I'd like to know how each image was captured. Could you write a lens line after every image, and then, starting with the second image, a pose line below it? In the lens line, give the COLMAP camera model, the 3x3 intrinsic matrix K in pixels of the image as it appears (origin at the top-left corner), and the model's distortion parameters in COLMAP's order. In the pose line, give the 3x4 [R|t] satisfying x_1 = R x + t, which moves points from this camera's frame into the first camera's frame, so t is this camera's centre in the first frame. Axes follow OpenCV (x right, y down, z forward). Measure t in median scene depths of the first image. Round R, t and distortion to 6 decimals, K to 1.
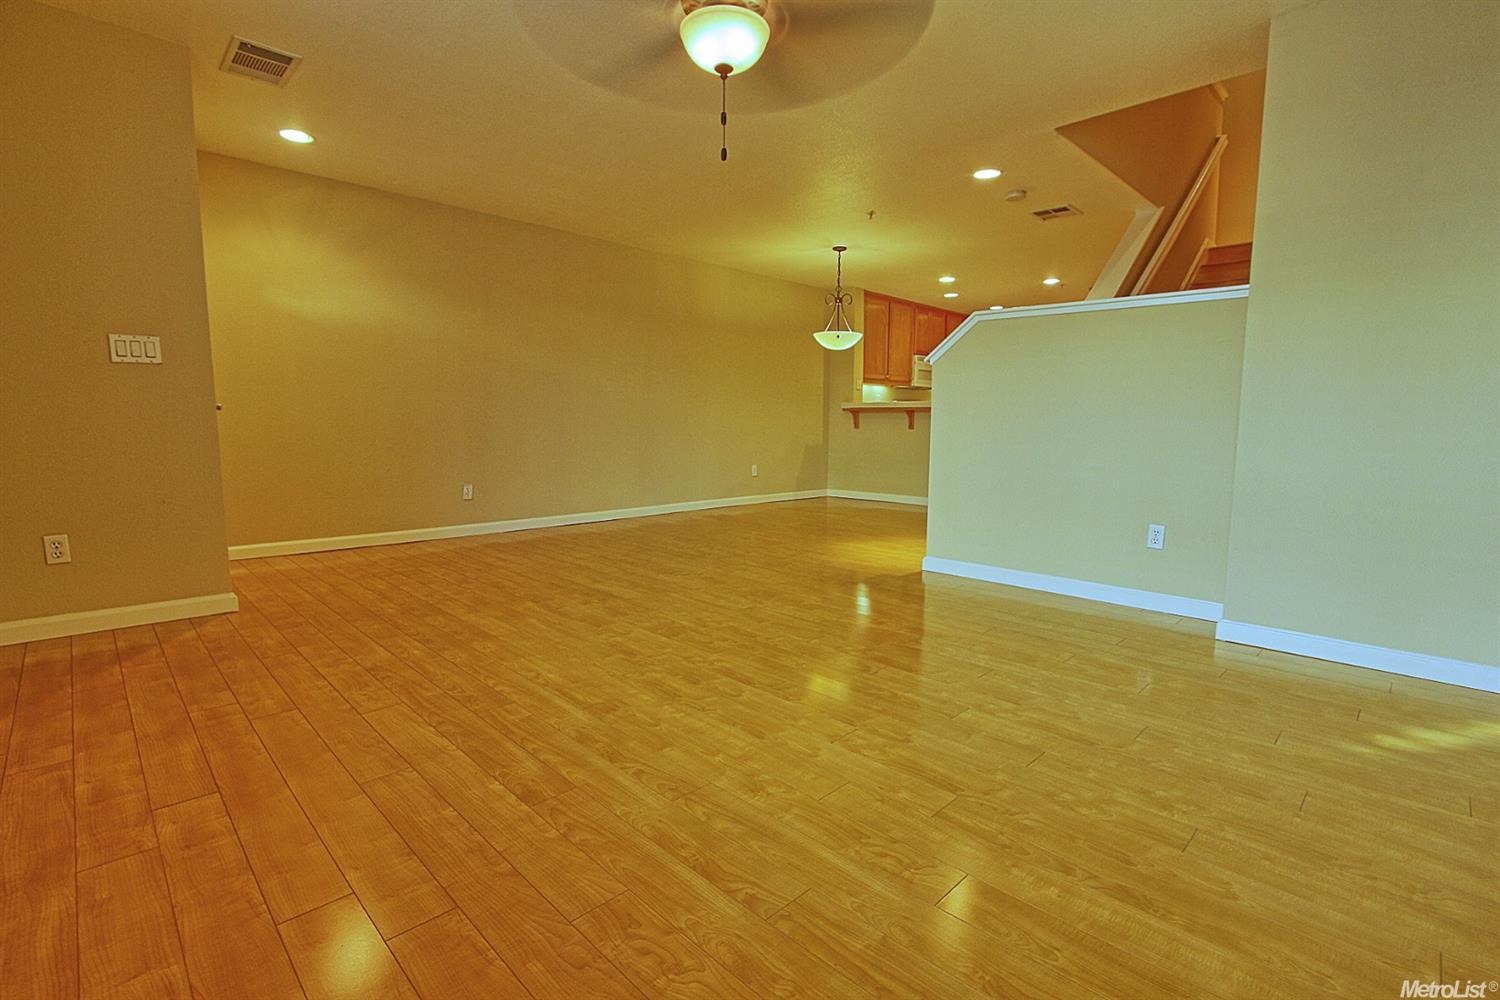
lens RADIAL K [[690.4, 0, 743.8], [0, 690.4, 495.7], [0, 0, 1]] dist [-0.017190, 0.002793]
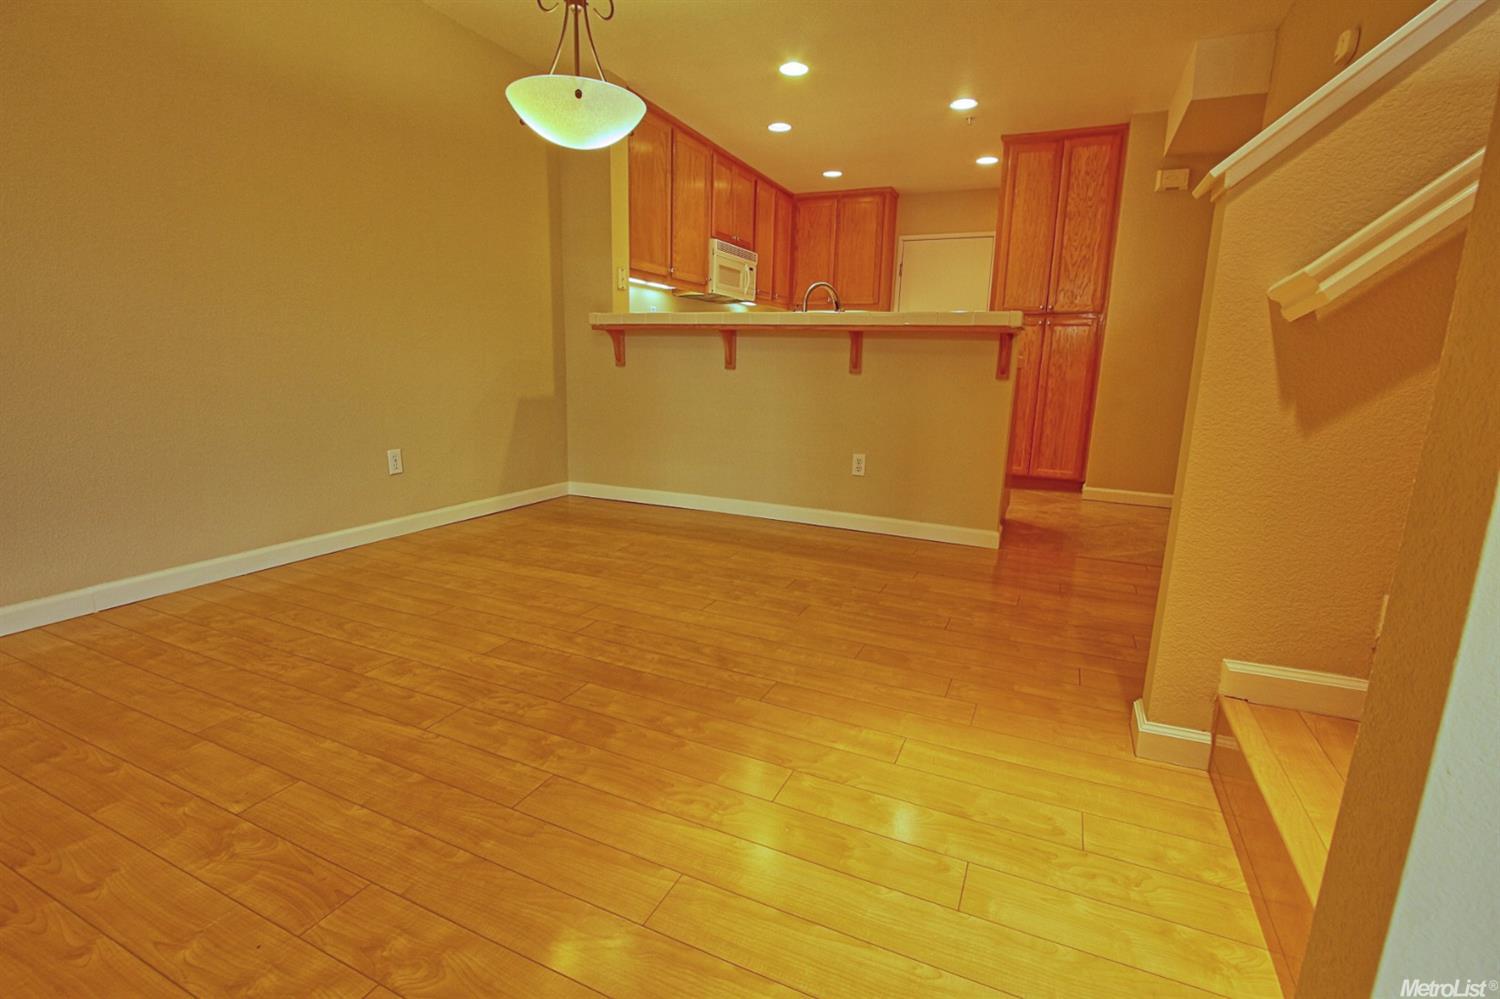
lens RADIAL K [[690.4, 0, 744.3], [0, 690.4, 503.7], [0, 0, 1]] dist [-0.017190, 0.002793]
pose [[0.933284, -0.053423, 0.355143, 0.061661], [0.015615, 0.993975, 0.108485, -0.049941], [-0.358799, -0.095702, 0.928496, 0.483559]]
